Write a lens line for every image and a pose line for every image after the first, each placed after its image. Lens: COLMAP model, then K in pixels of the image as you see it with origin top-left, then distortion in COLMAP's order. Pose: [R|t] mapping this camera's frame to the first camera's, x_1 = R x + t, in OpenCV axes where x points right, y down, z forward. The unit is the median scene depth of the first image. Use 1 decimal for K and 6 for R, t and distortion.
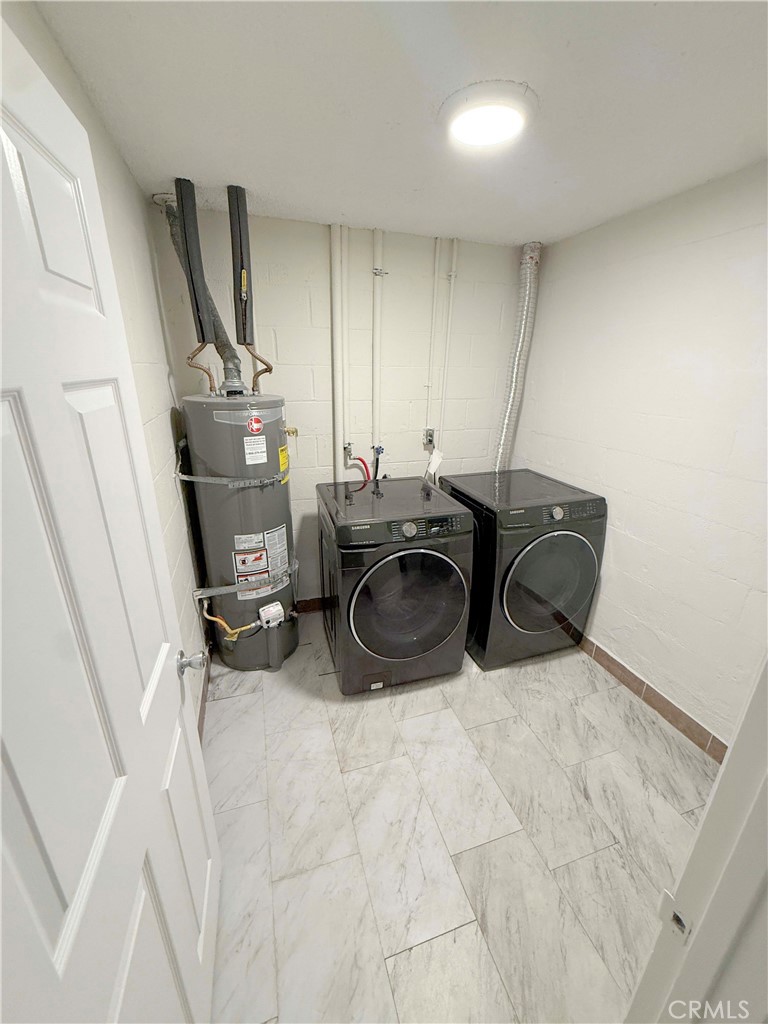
lens RADIAL K [[405.5, 0, 386.1], [0, 405.5, 512.1], [0, 0, 1]] dist [0.002365, -0.000193]
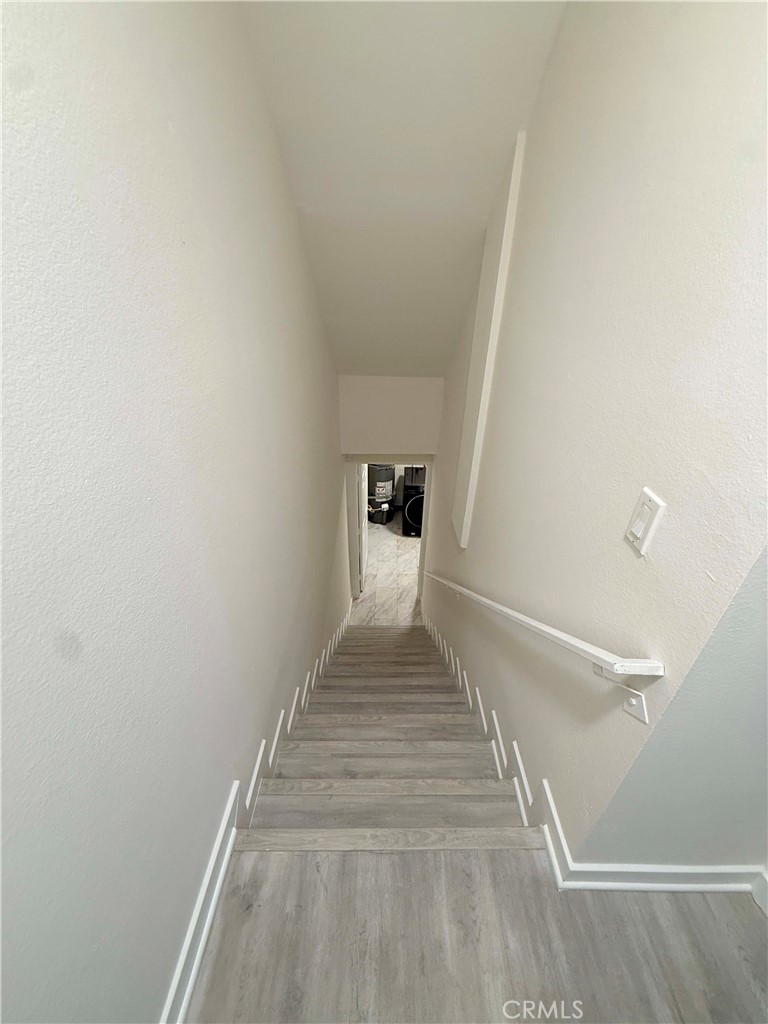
lens RADIAL K [[405.5, 0, 386.2], [0, 405.5, 512.2], [0, 0, 1]] dist [0.002365, -0.000193]
pose [[0.945641, 0.170028, -0.277226, 0.632108], [-0.112962, 0.971096, 0.210269, -0.390141], [0.304965, -0.167523, 0.937514, -2.039196]]
